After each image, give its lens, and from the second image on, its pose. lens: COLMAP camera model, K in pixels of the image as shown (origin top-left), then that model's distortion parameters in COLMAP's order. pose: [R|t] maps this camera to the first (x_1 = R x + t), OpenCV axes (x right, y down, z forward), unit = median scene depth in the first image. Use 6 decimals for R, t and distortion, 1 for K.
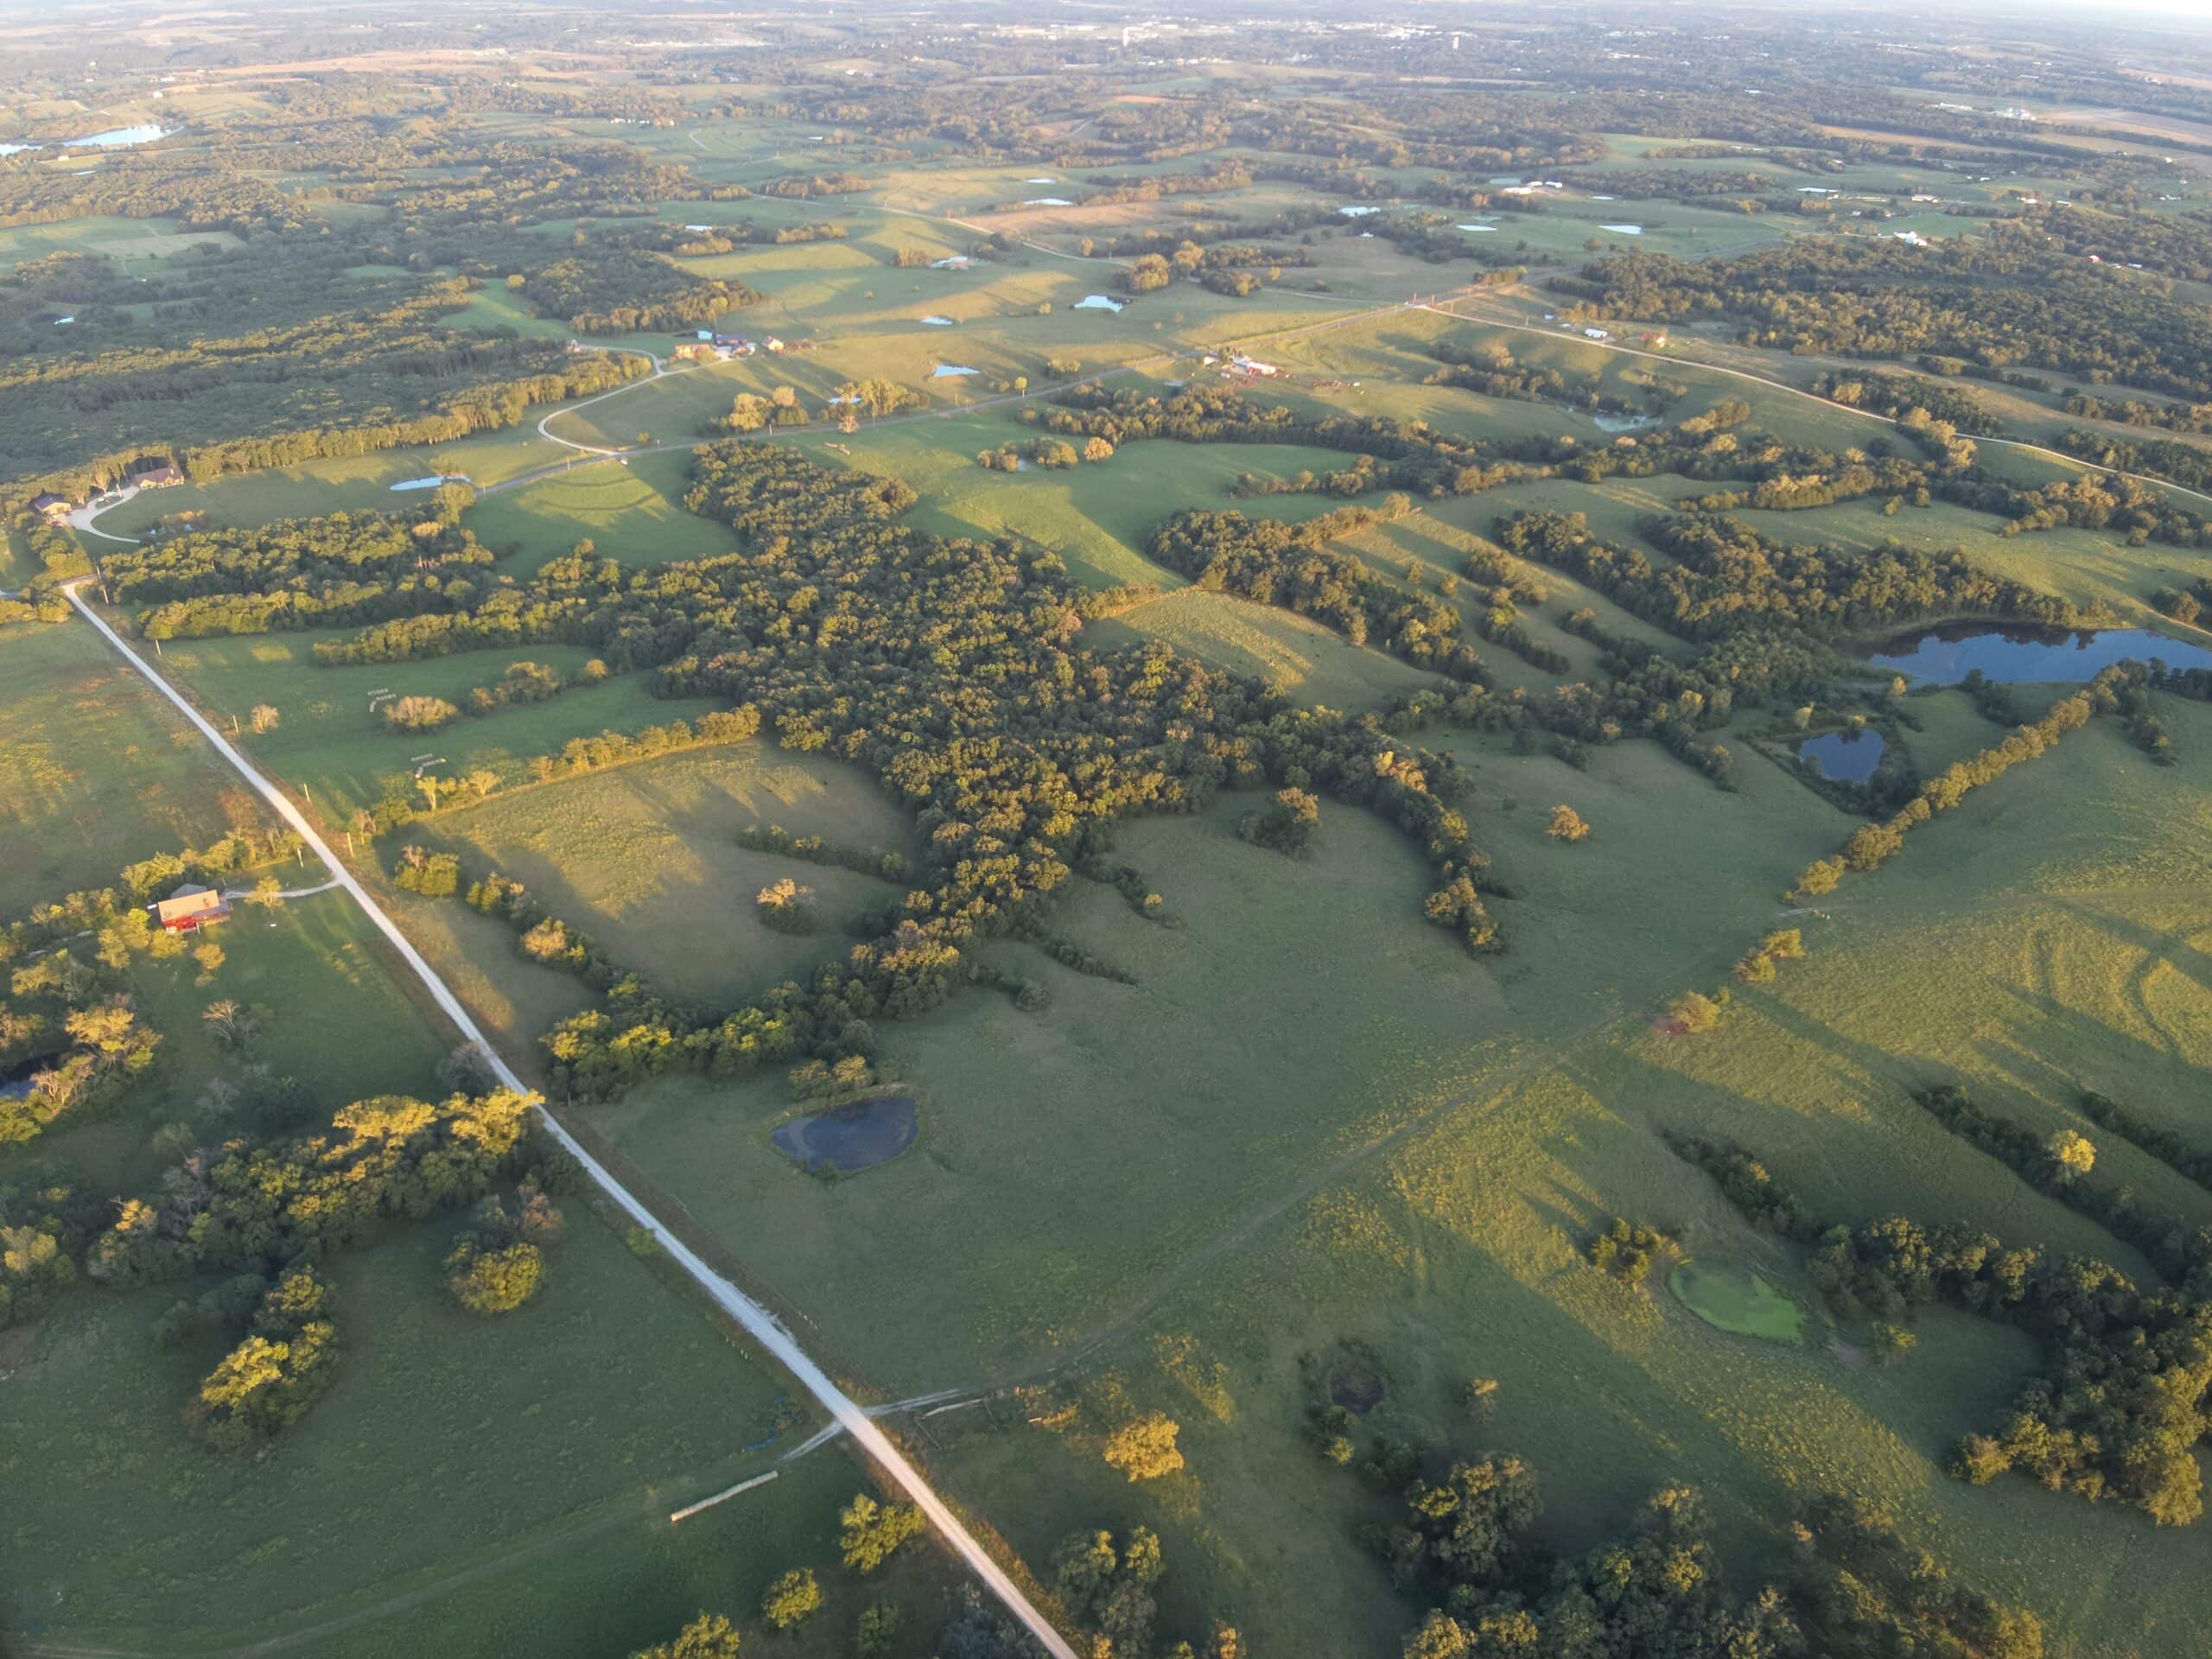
lens RADIAL K [[1585.3, 0, 1115.8], [0, 1585.3, 829.8], [0, 0, 1]] dist [0.118675, -0.224230]
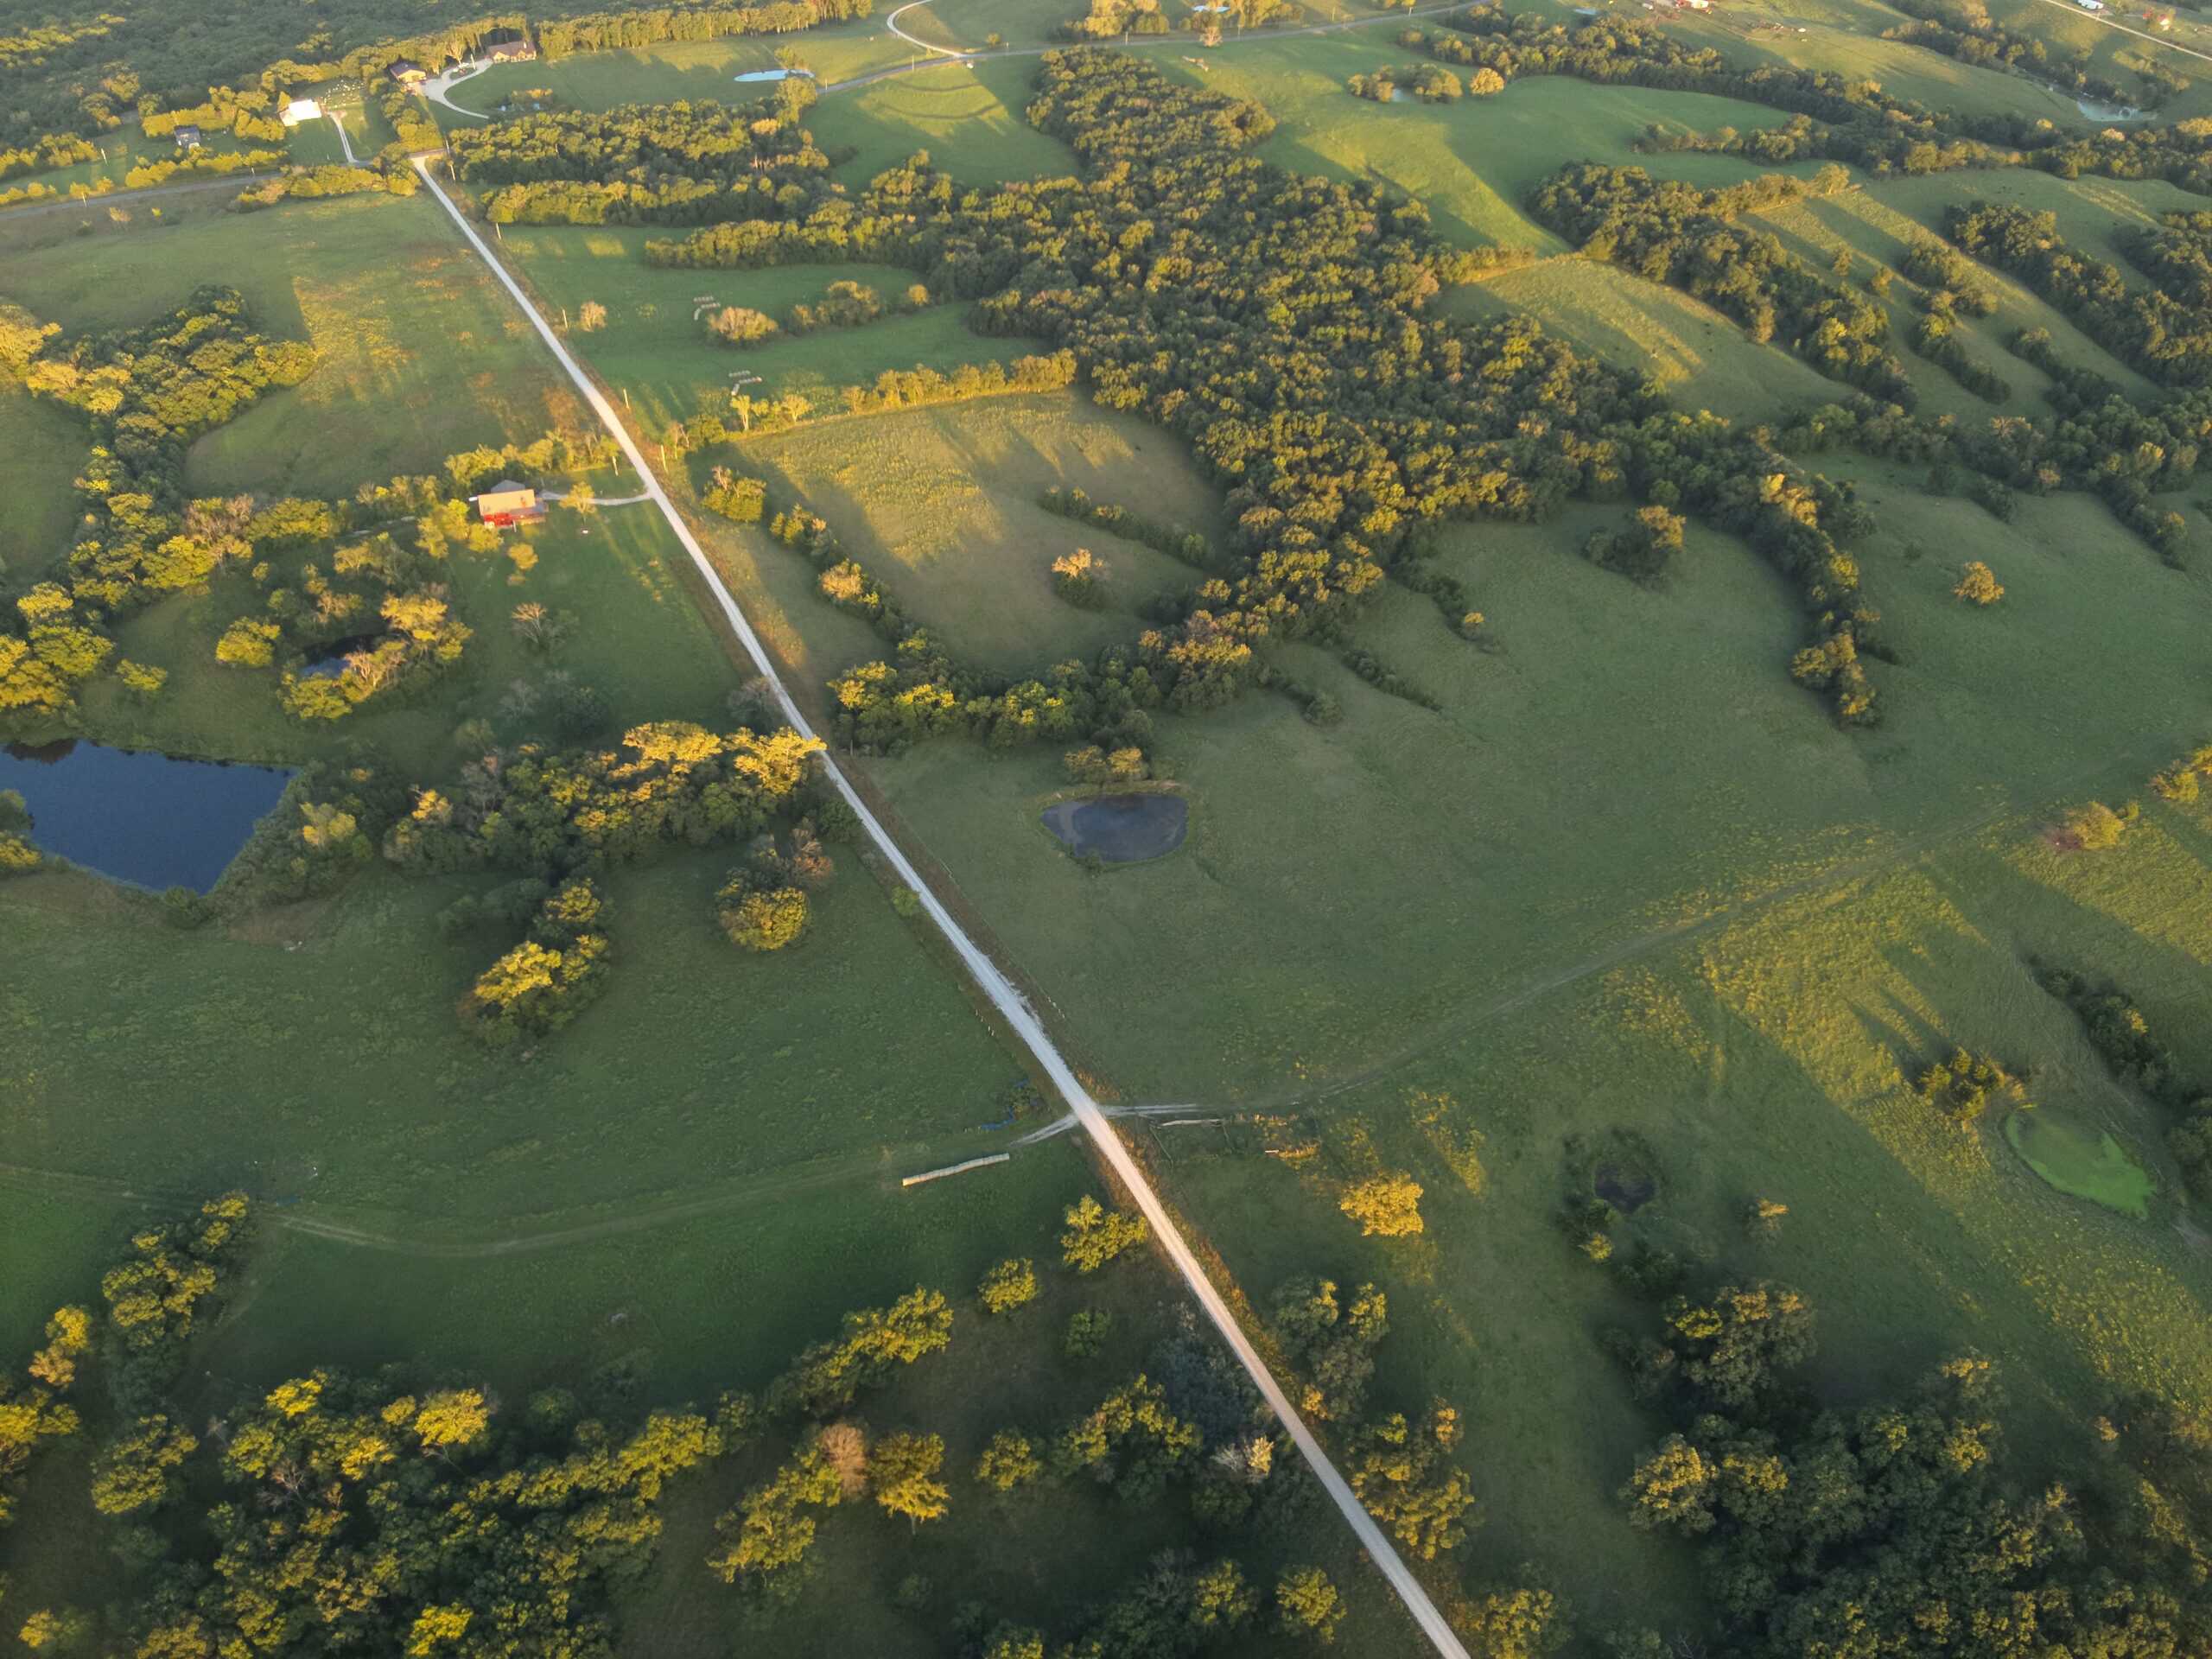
lens RADIAL K [[1585.3, 0, 1115.8], [0, 1585.3, 829.8], [0, 0, 1]] dist [0.118675, -0.224230]
pose [[0.975392, 0.145763, -0.165419, -0.006660], [-0.109490, 0.971461, 0.210417, -0.006241], [0.191369, -0.187128, 0.963515, 0.054414]]
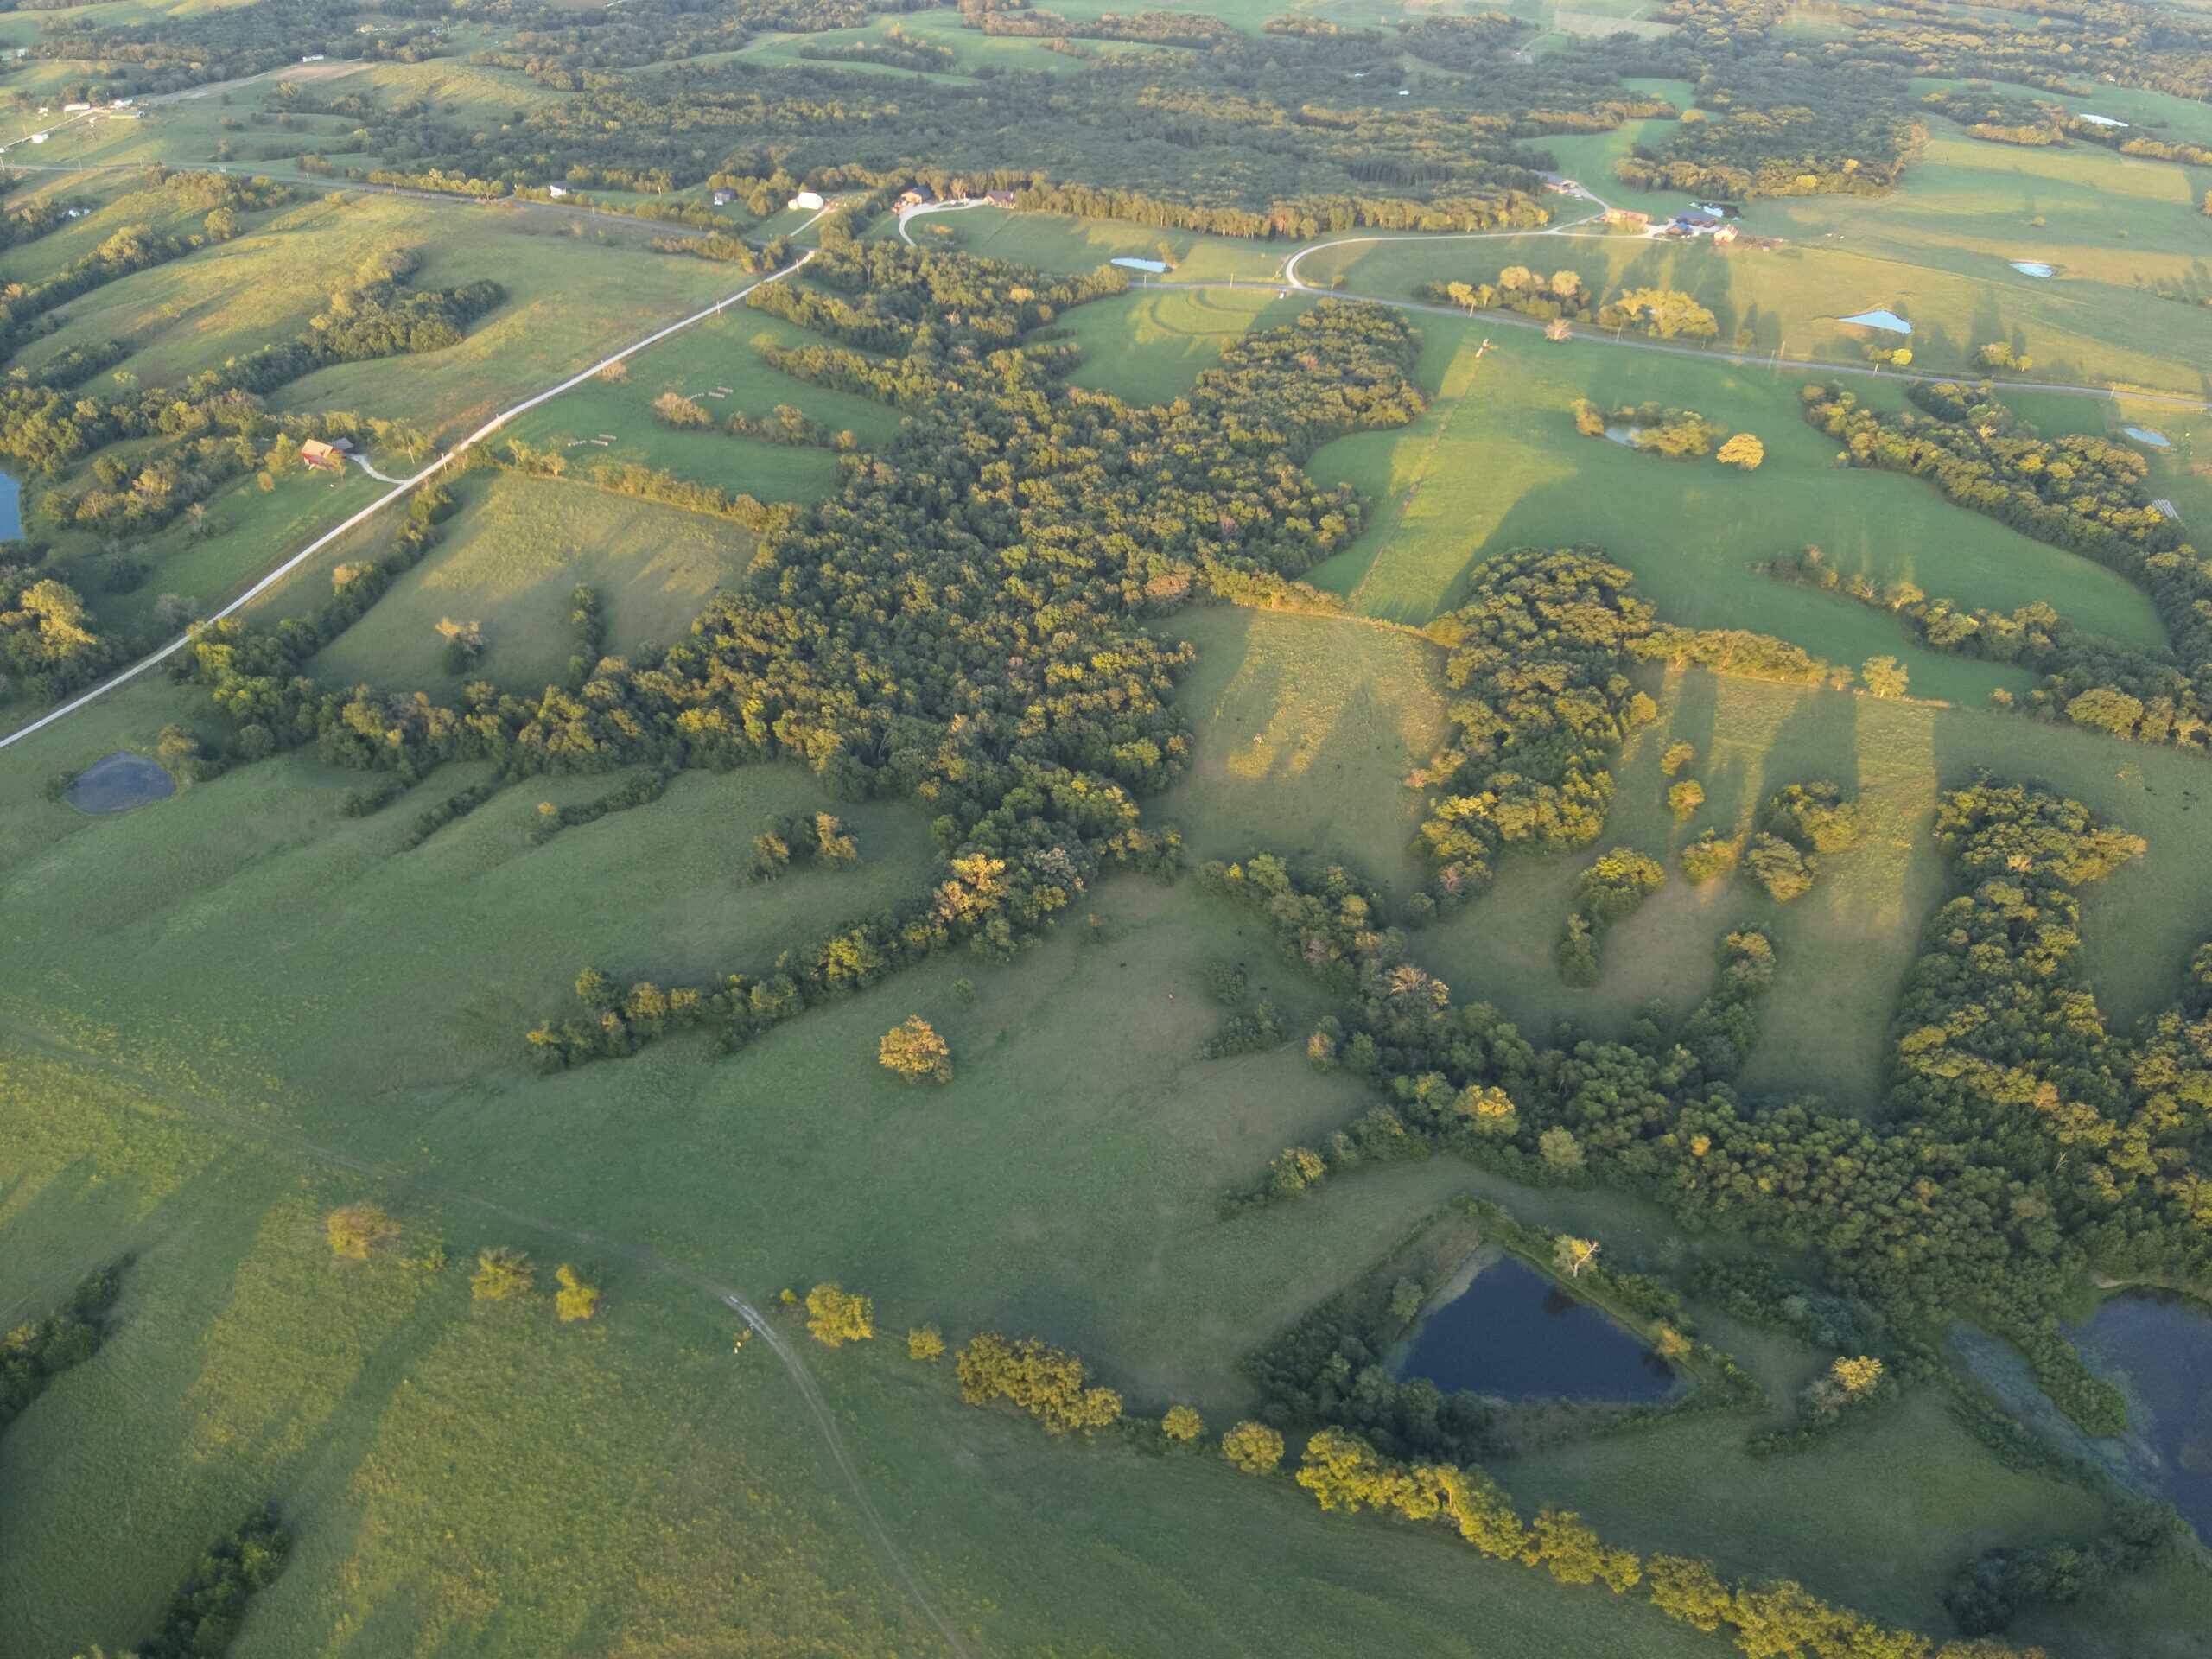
lens RADIAL K [[1585.3, 0, 1115.8], [0, 1585.3, 829.8], [0, 0, 1]] dist [0.118675, -0.224230]
pose [[0.475284, 0.495759, -0.726862, 0.799493], [-0.424463, 0.852839, 0.304132, -0.339162], [0.770673, 0.163977, 0.615772, 0.651274]]
